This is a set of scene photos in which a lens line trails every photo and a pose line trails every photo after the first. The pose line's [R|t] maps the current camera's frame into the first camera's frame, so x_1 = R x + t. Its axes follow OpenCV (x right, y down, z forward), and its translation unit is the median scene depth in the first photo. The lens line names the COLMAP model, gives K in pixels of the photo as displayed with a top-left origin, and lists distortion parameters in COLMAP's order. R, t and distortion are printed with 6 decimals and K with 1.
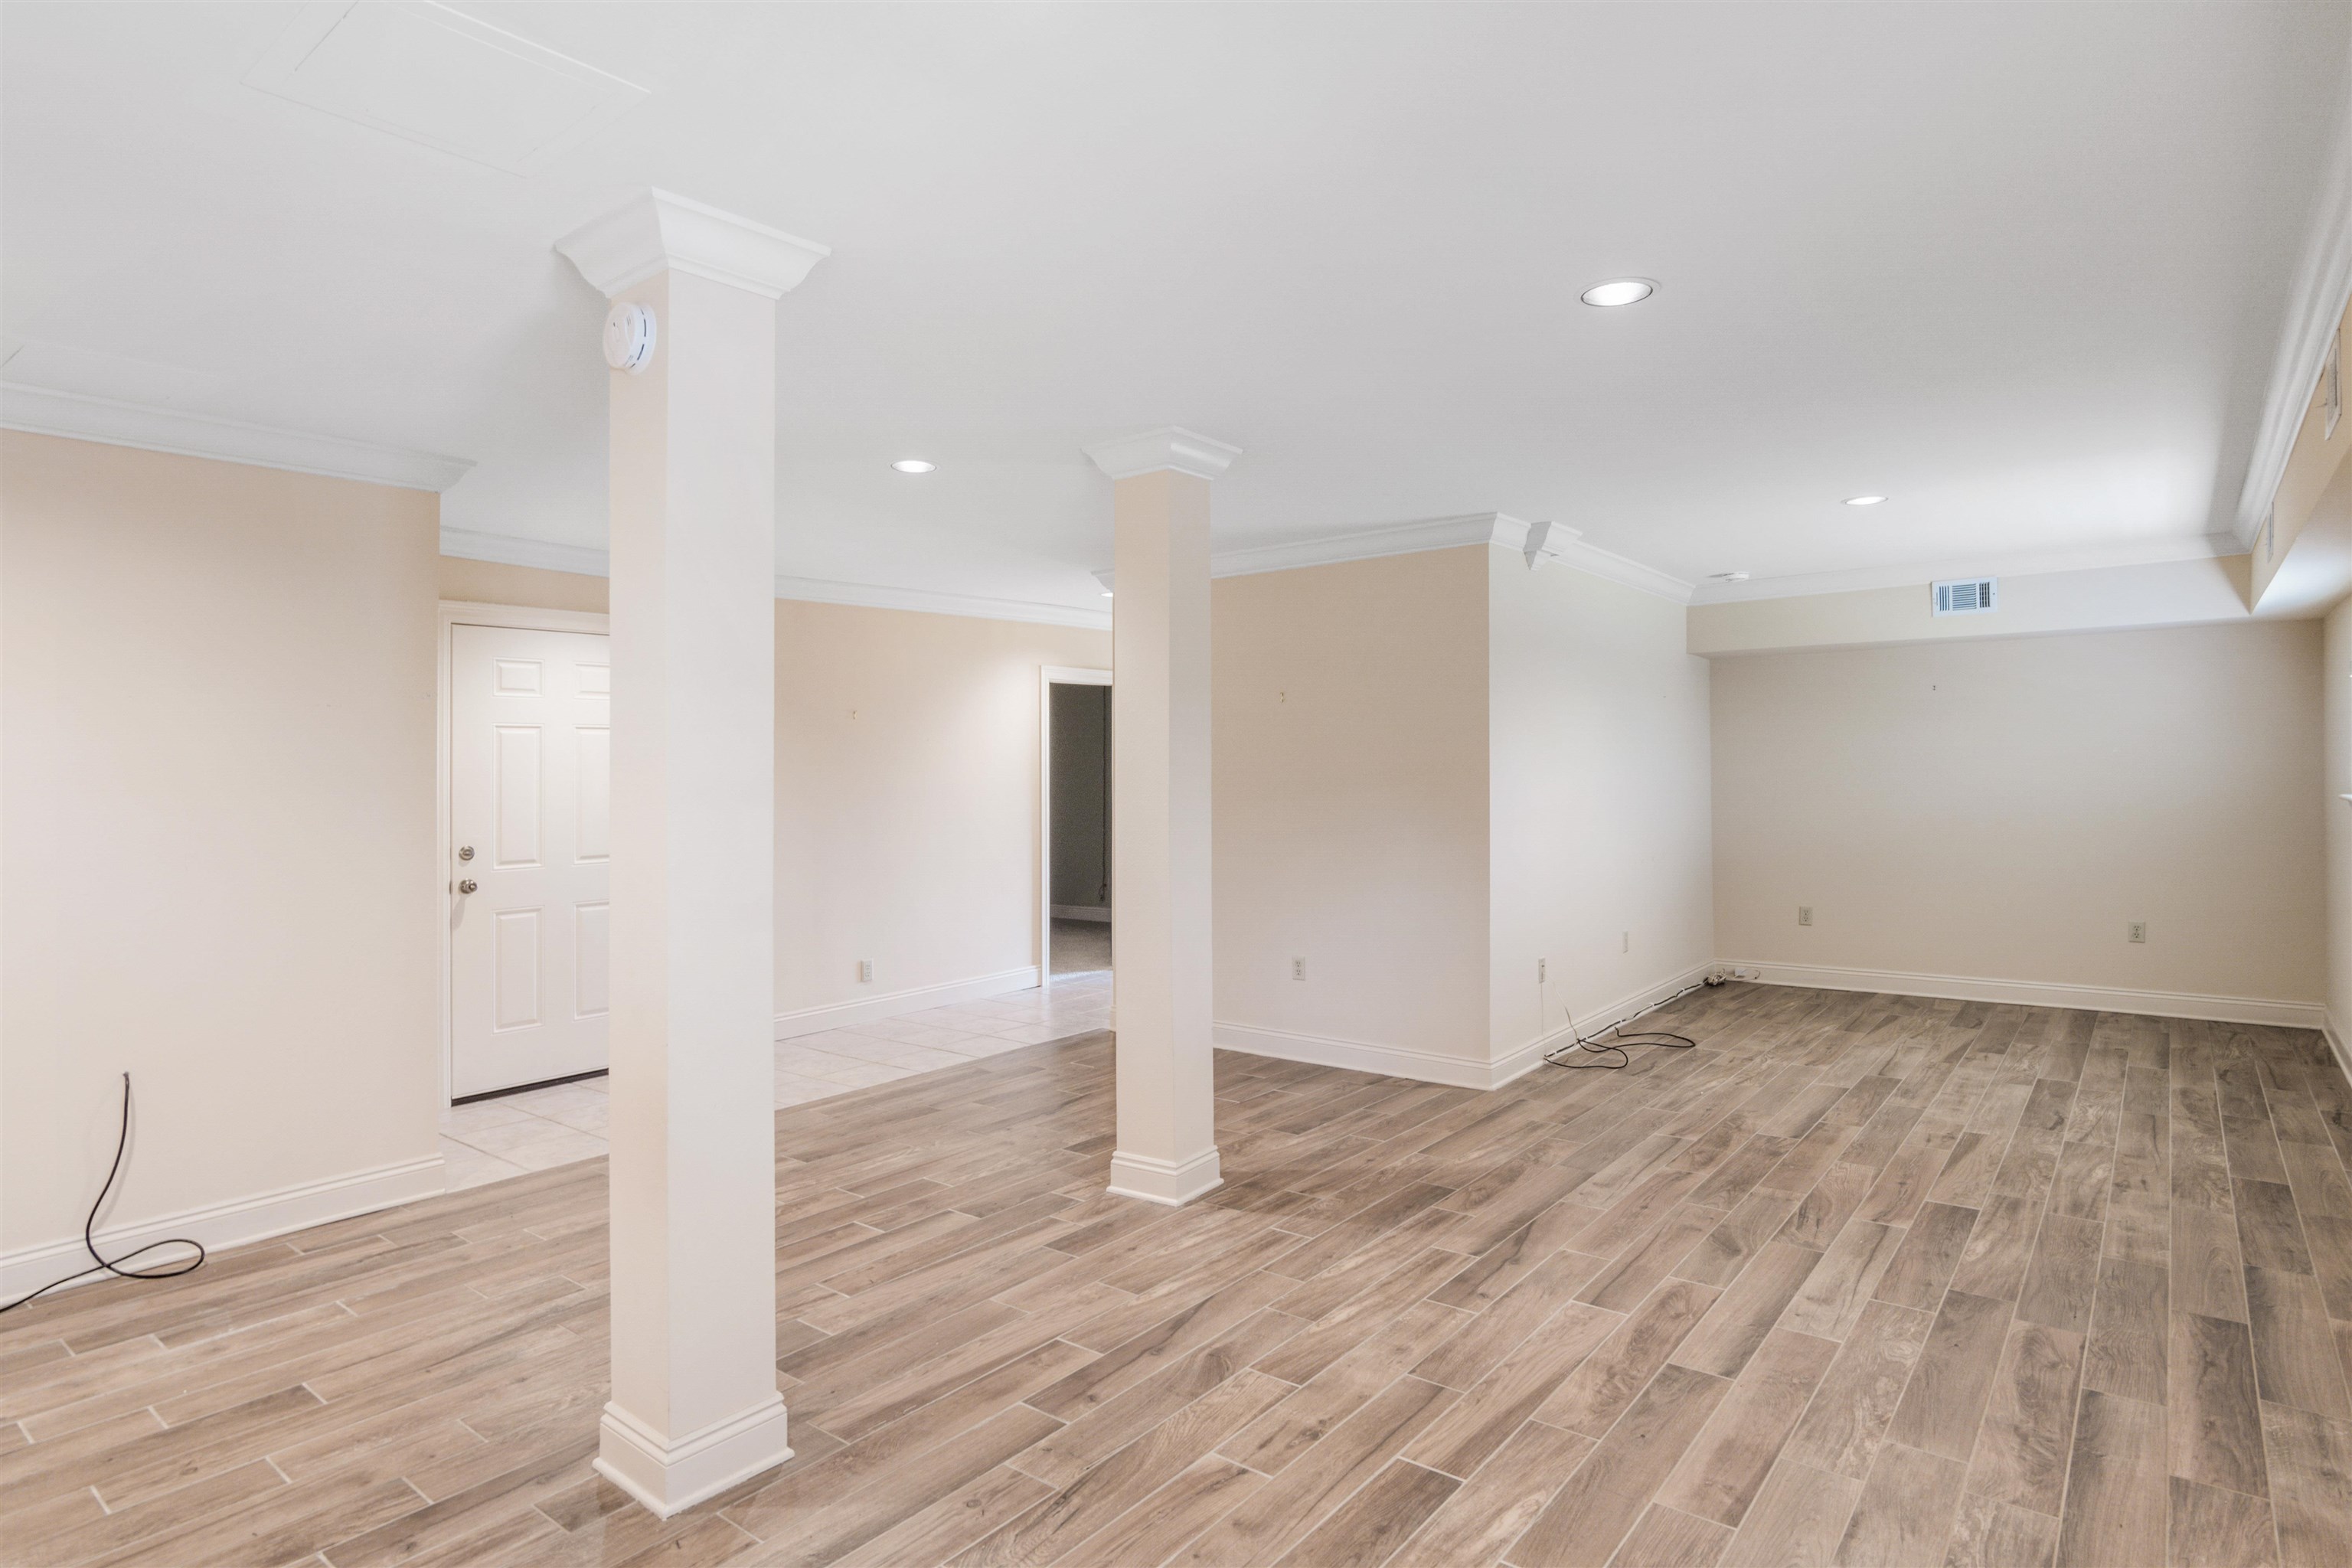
lens RADIAL K [[1261.1, 0, 1168.5], [0, 1261.1, 763.6], [0, 0, 1]] dist [-0.013199, 0.004208]
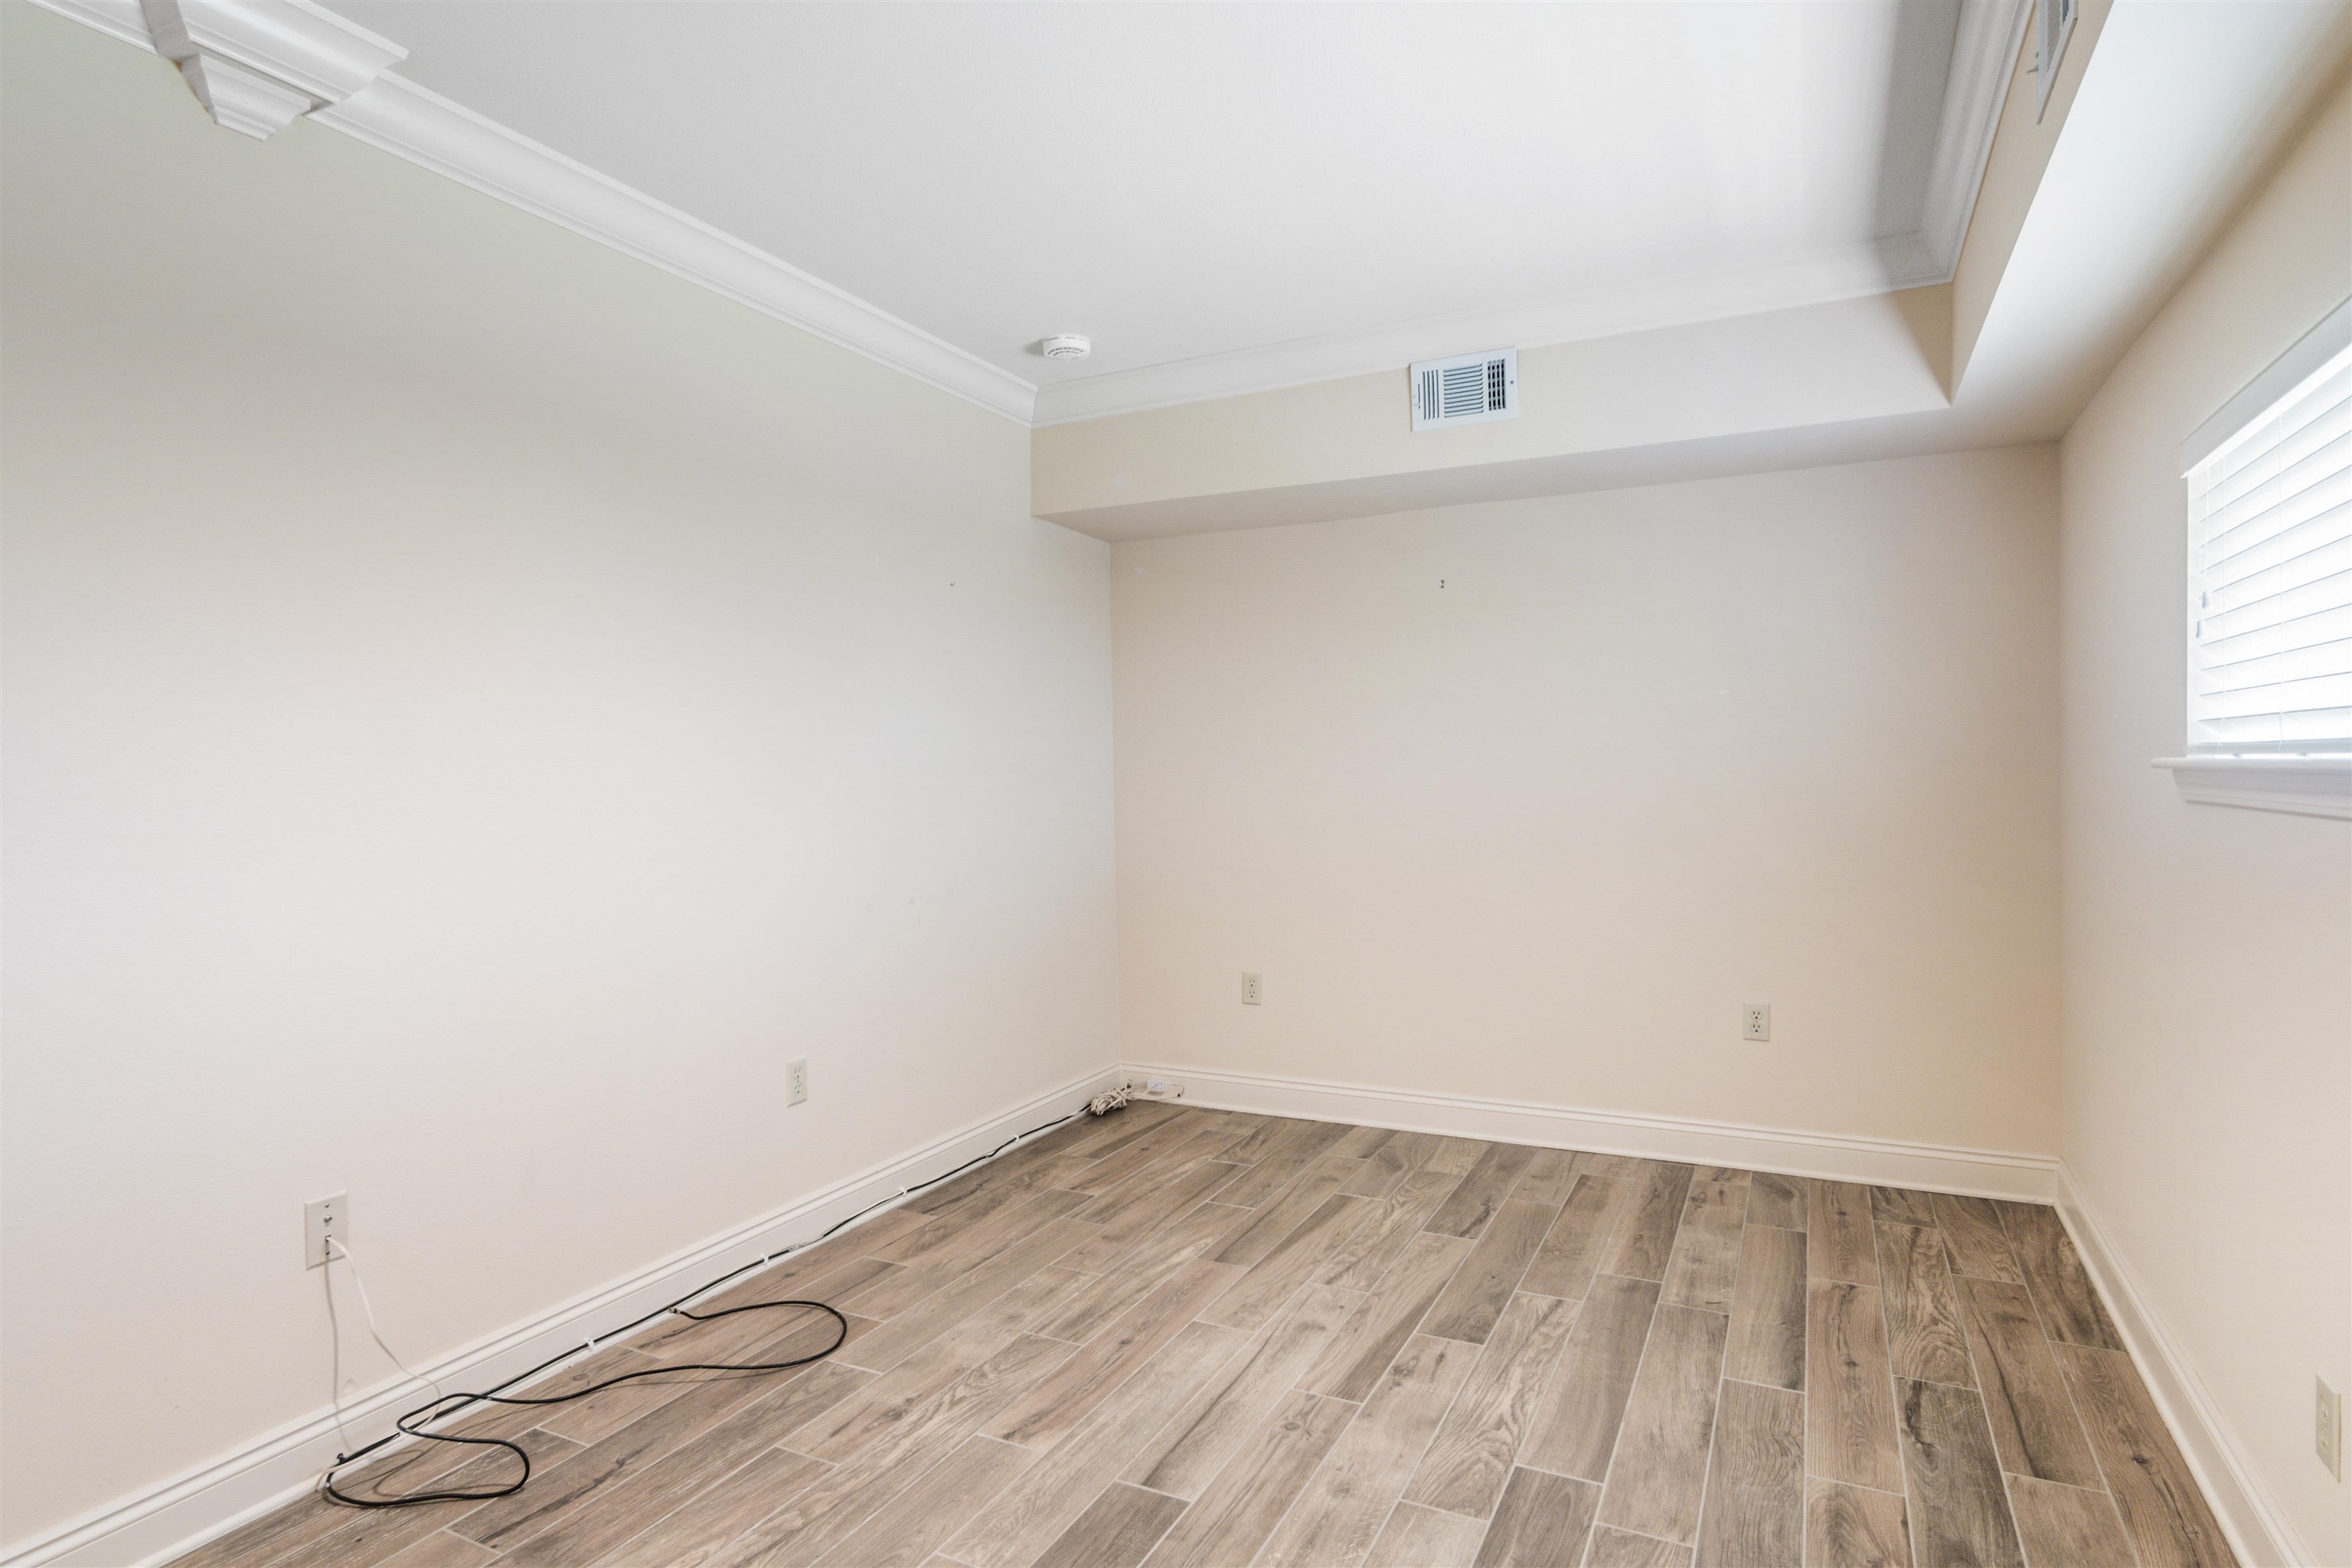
lens RADIAL K [[1261.1, 0, 1198.9], [0, 1261.1, 759.7], [0, 0, 1]] dist [-0.013199, 0.004208]
pose [[0.976501, 0.002823, 0.215492, 0.653118], [-0.002629, 0.999996, -0.001186, 0.032795], [-0.215495, 0.000591, 0.976505, 0.809246]]
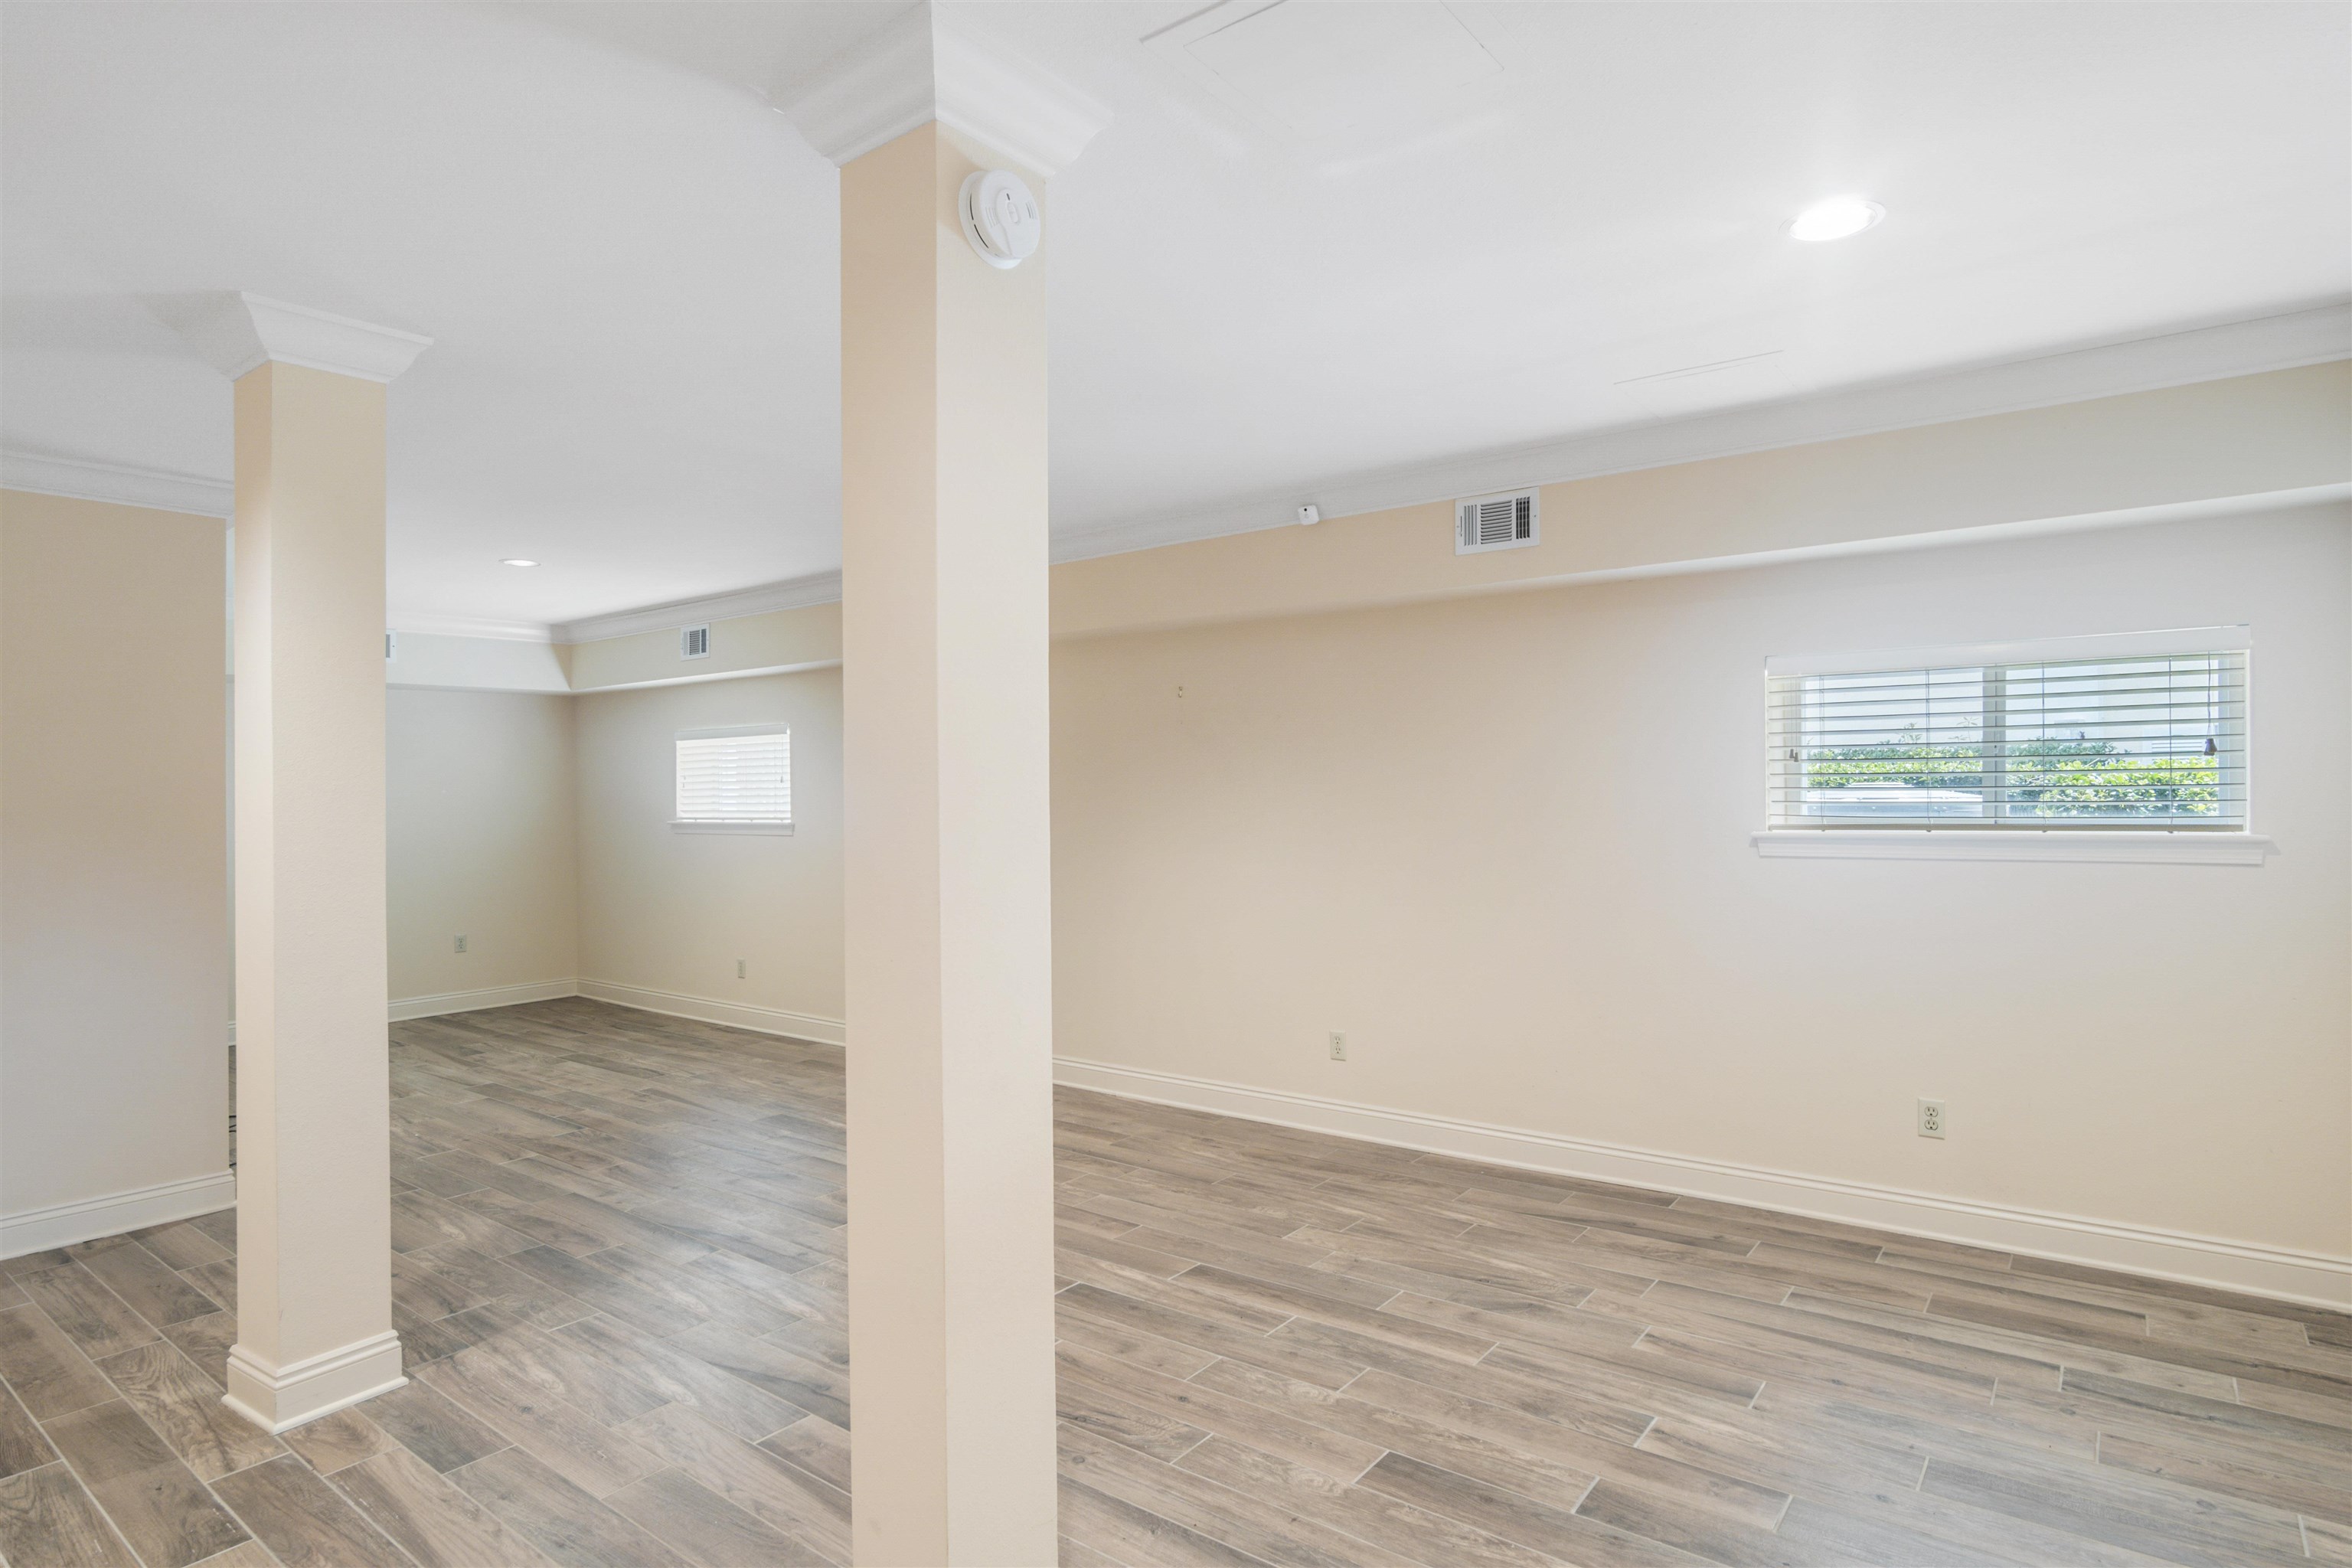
lens RADIAL K [[1261.1, 0, 1191.0], [0, 1261.1, 796.5], [0, 0, 1]] dist [-0.013199, 0.004208]
pose [[-0.024528, 0.007524, 0.999671, -0.701818], [0.009174, 0.999931, -0.007300, 0.014046], [-0.999657, 0.008992, -0.024595, 0.519792]]
